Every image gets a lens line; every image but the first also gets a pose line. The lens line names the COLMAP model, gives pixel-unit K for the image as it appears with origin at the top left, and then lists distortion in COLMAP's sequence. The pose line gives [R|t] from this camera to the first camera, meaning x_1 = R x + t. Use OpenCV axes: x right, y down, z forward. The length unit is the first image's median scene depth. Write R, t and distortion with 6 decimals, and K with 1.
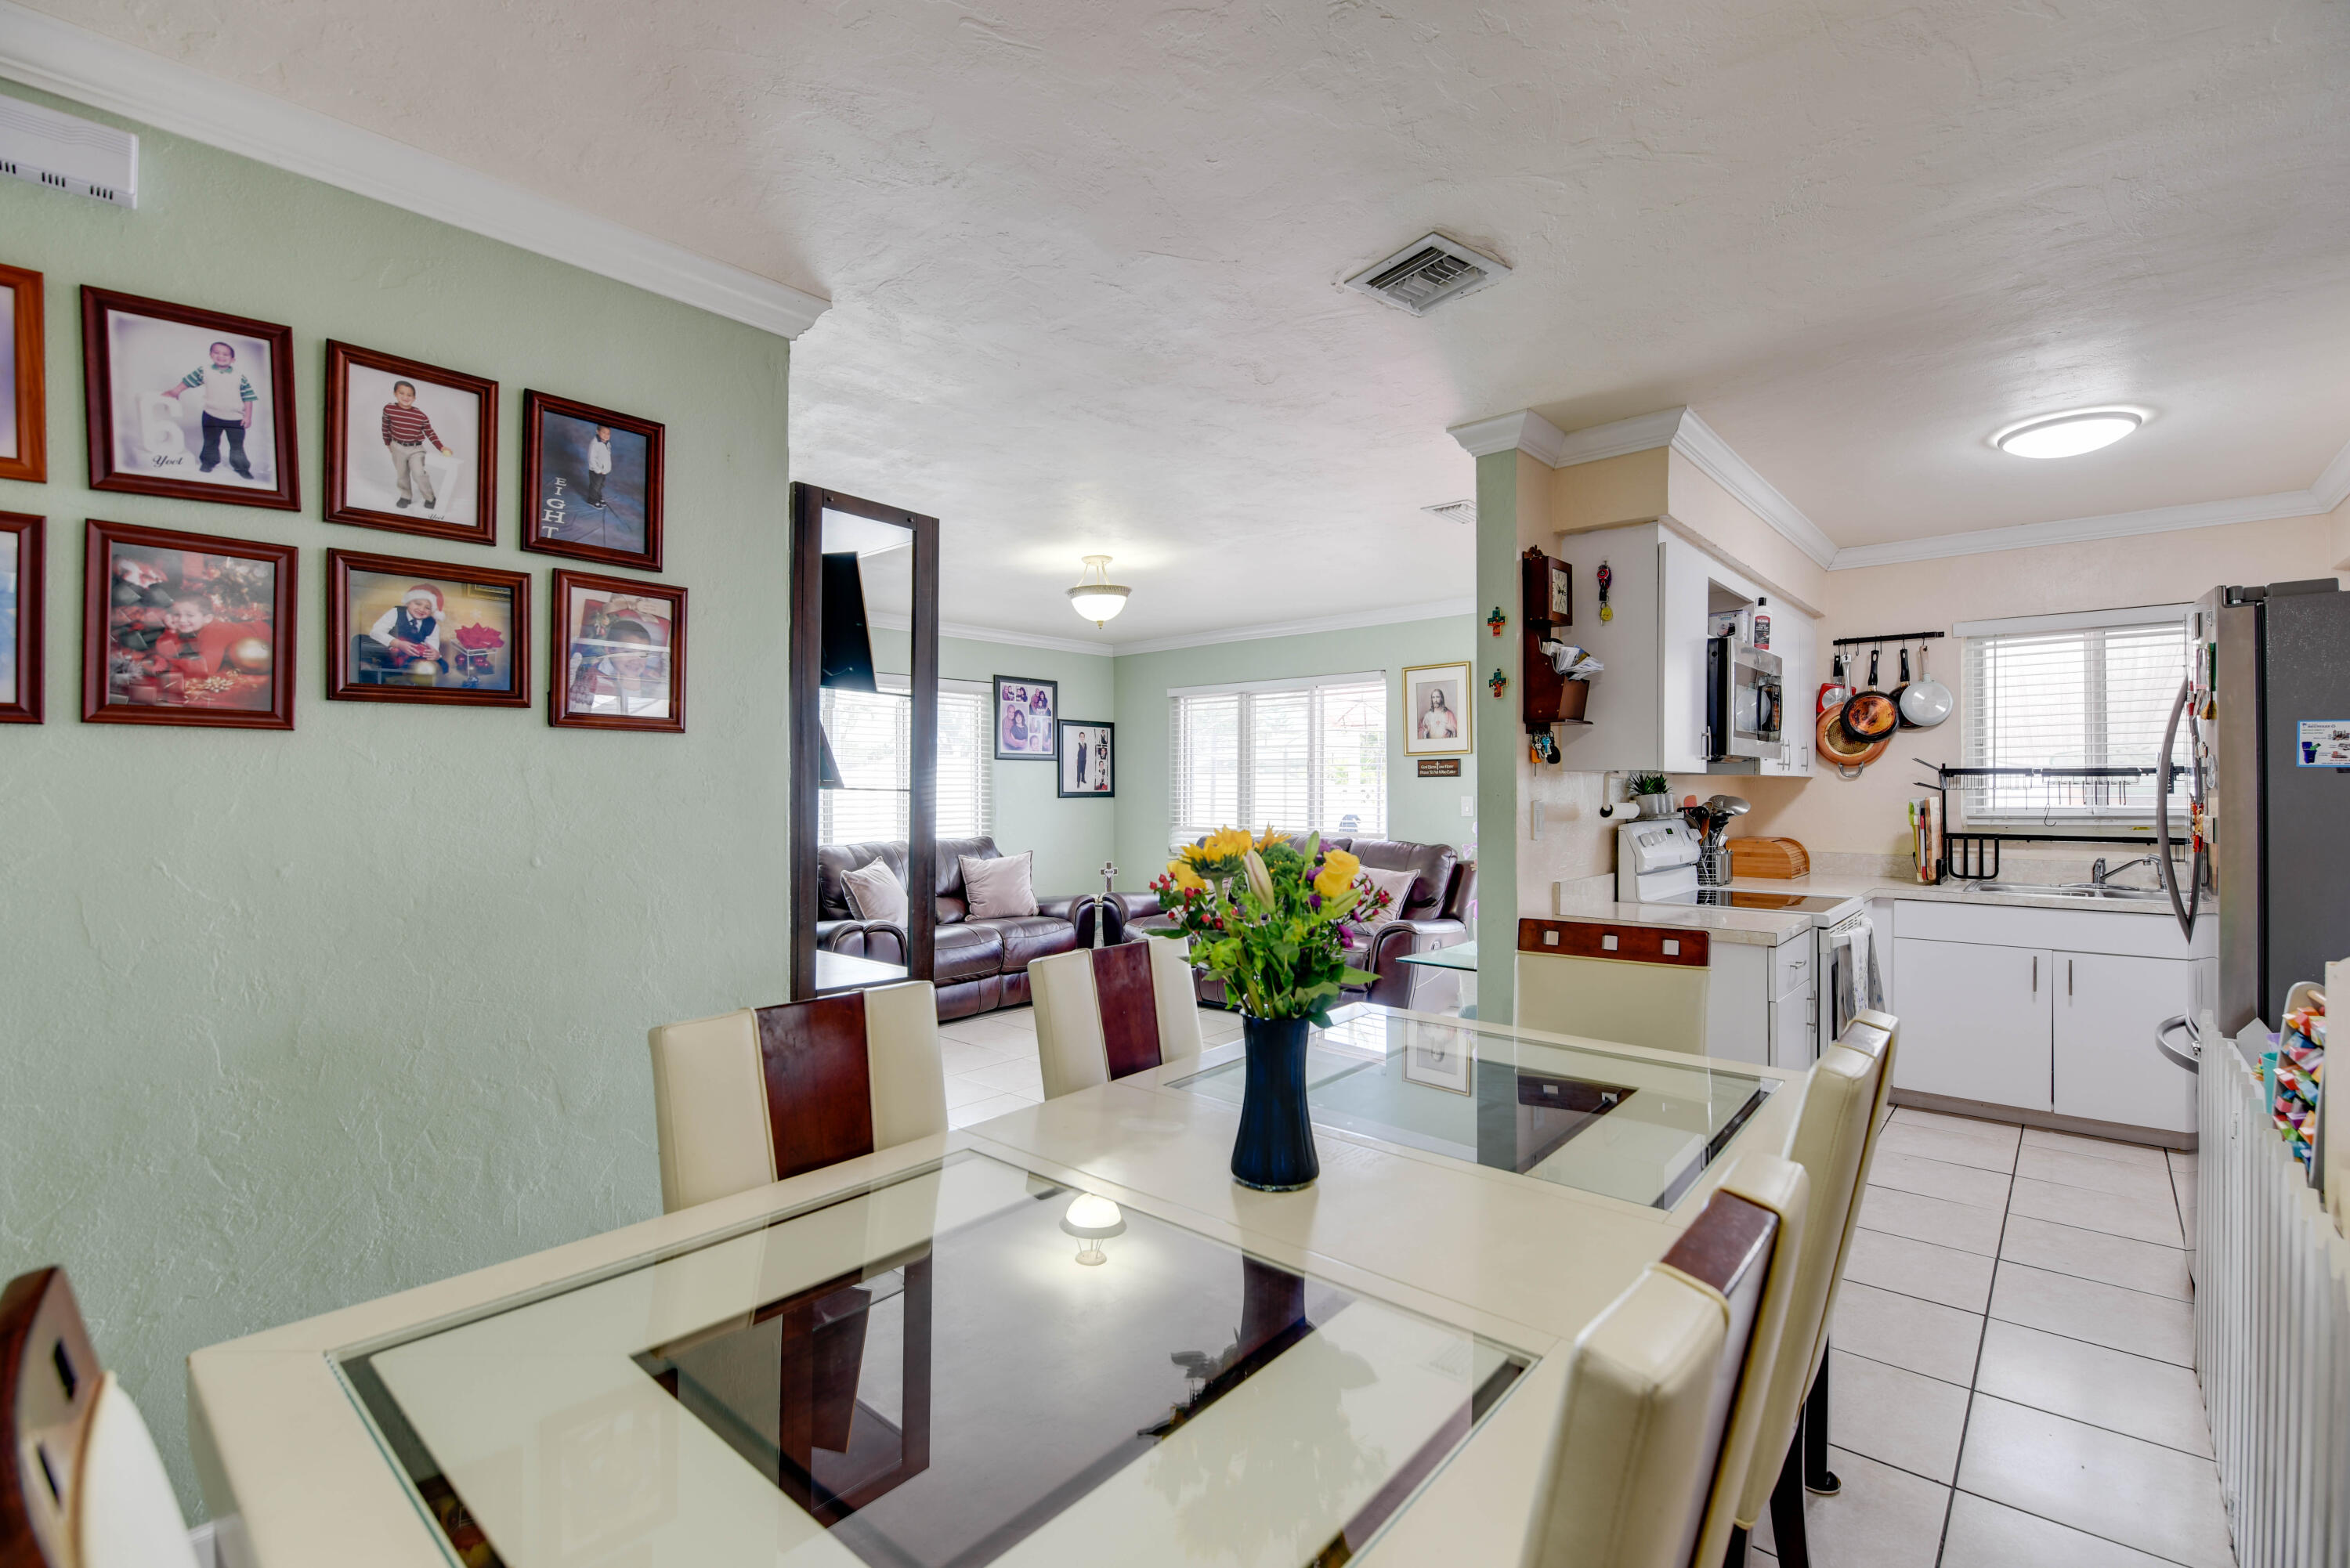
lens RADIAL K [[1032.6, 0, 1181.3], [0, 1032.6, 777.6], [0, 0, 1]] dist [-0.016333, -0.002638]
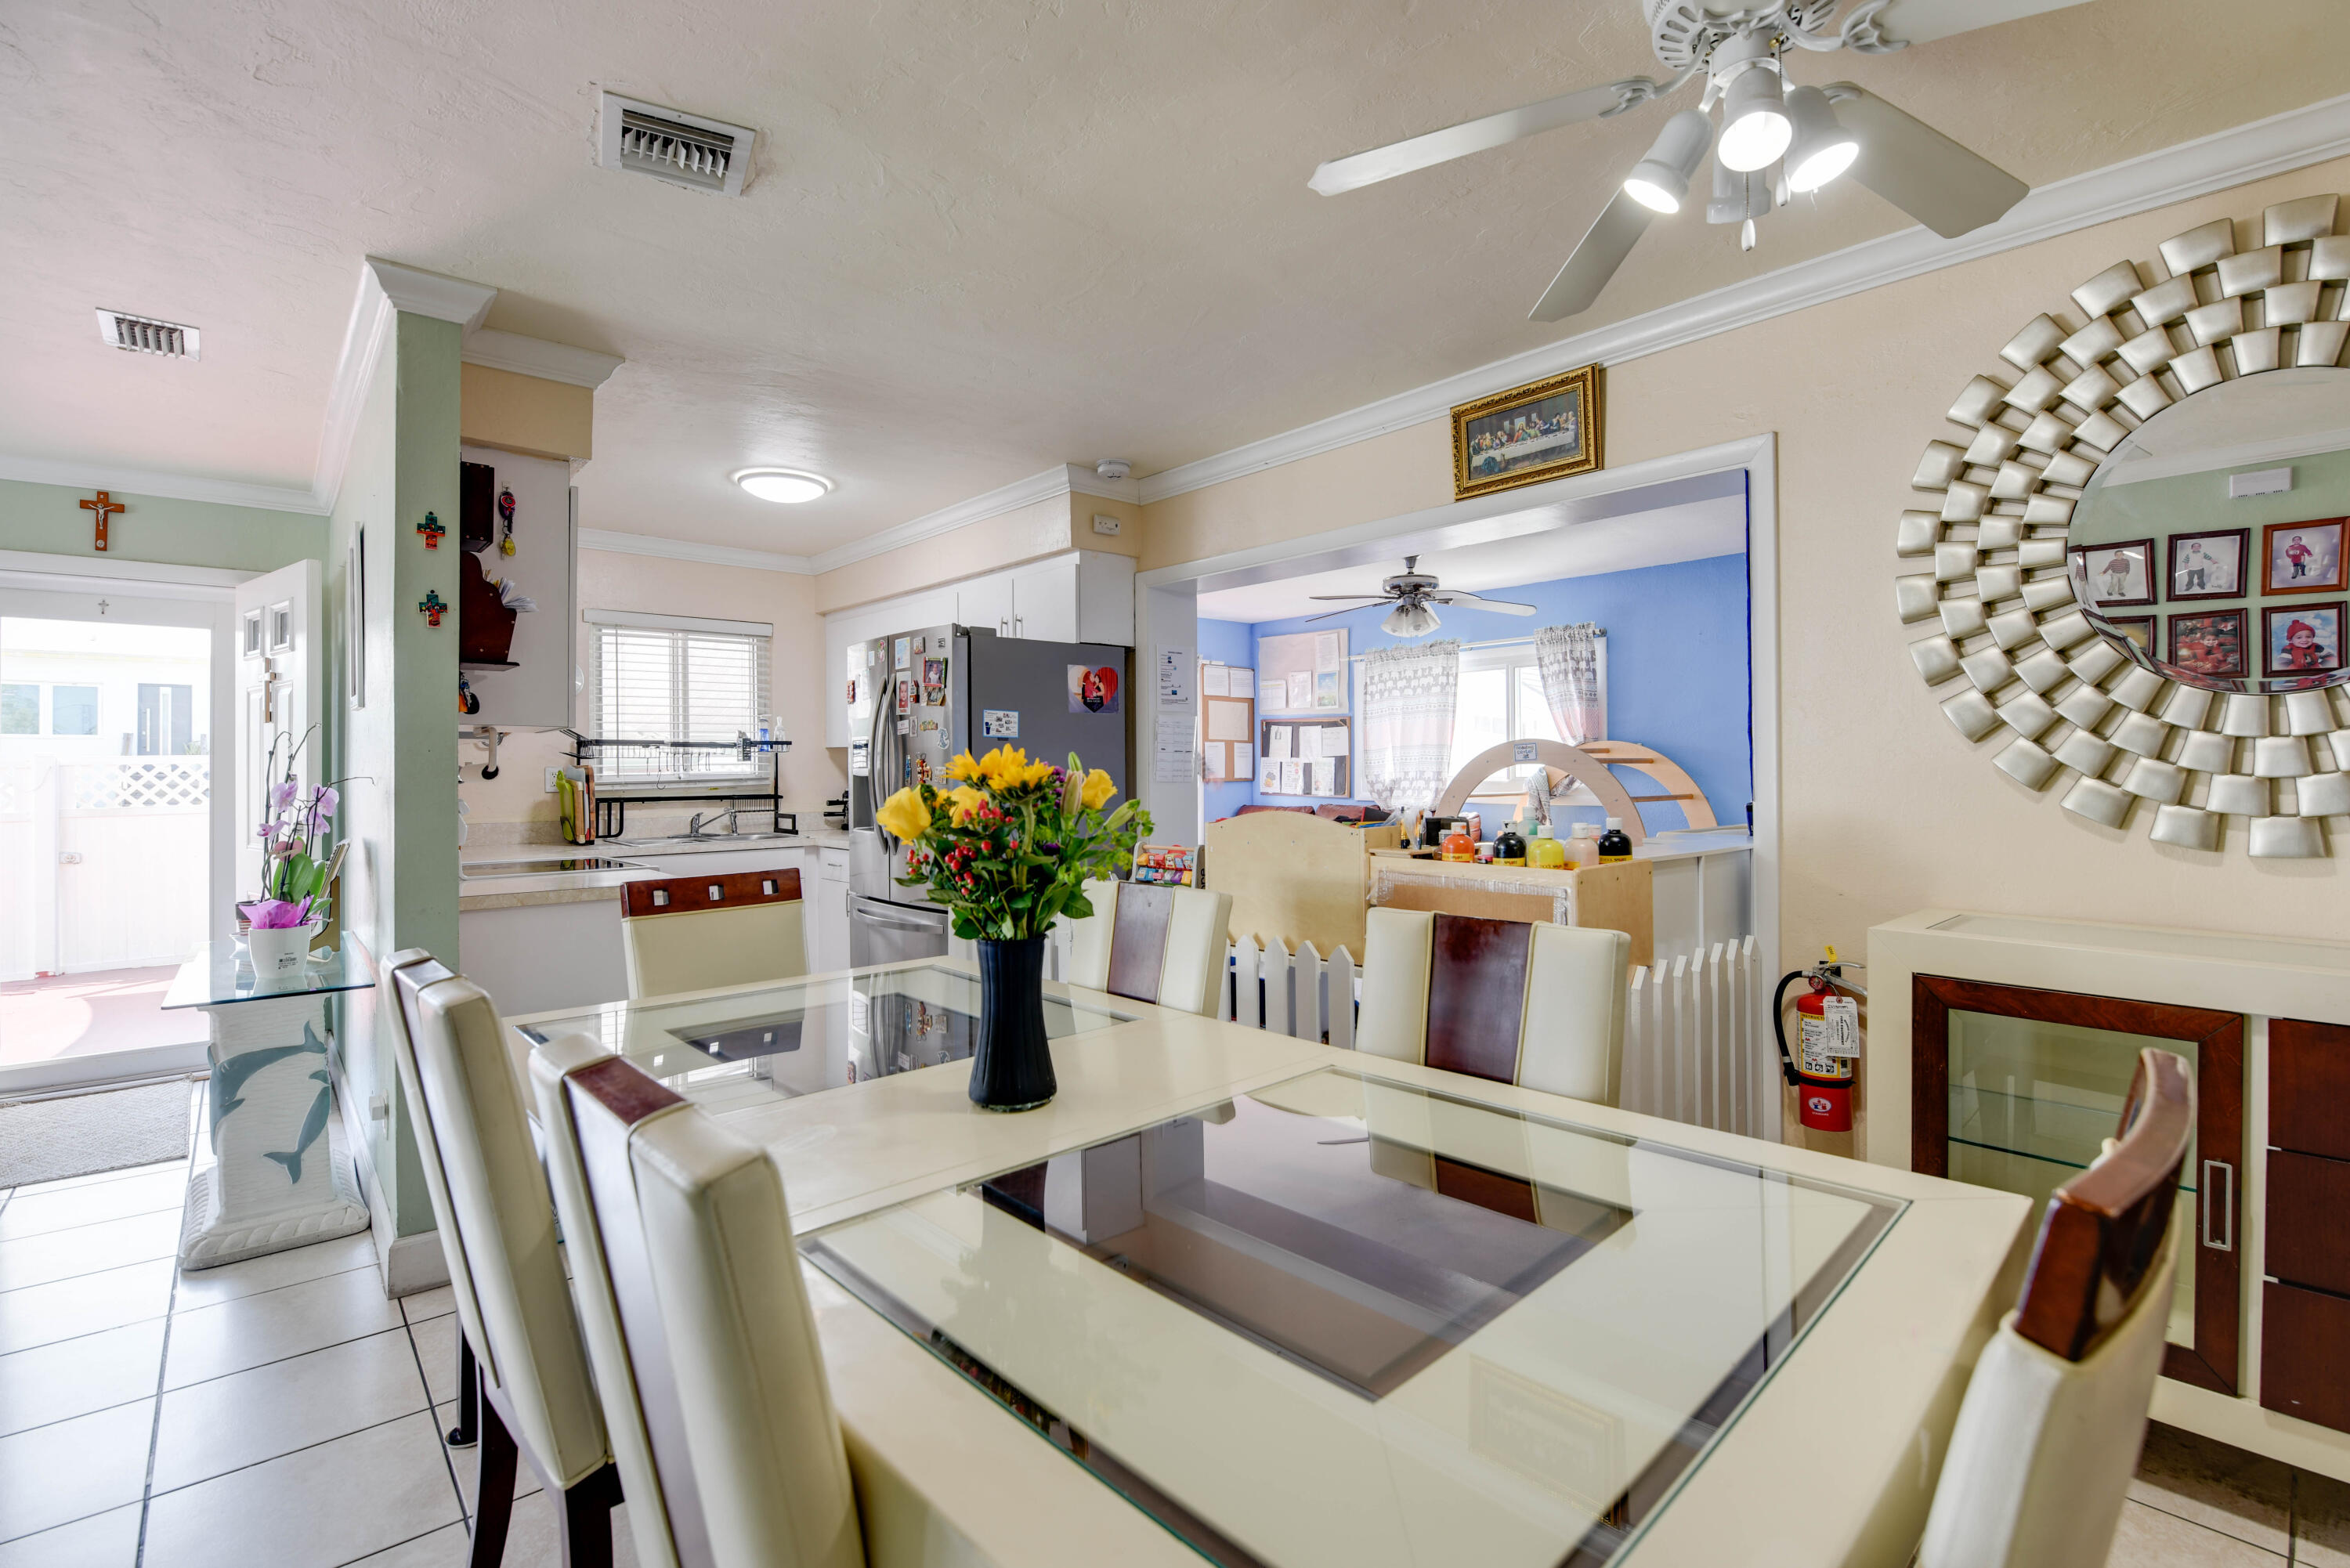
lens RADIAL K [[1032.6, 0, 1194.7], [0, 1032.6, 749.6], [0, 0, 1]] dist [-0.016333, -0.002638]
pose [[0.101178, 0.018118, 0.994703, -0.510517], [-0.002504, 0.999836, -0.017956, 0.036497], [-0.994865, -0.000674, 0.101207, 0.419652]]
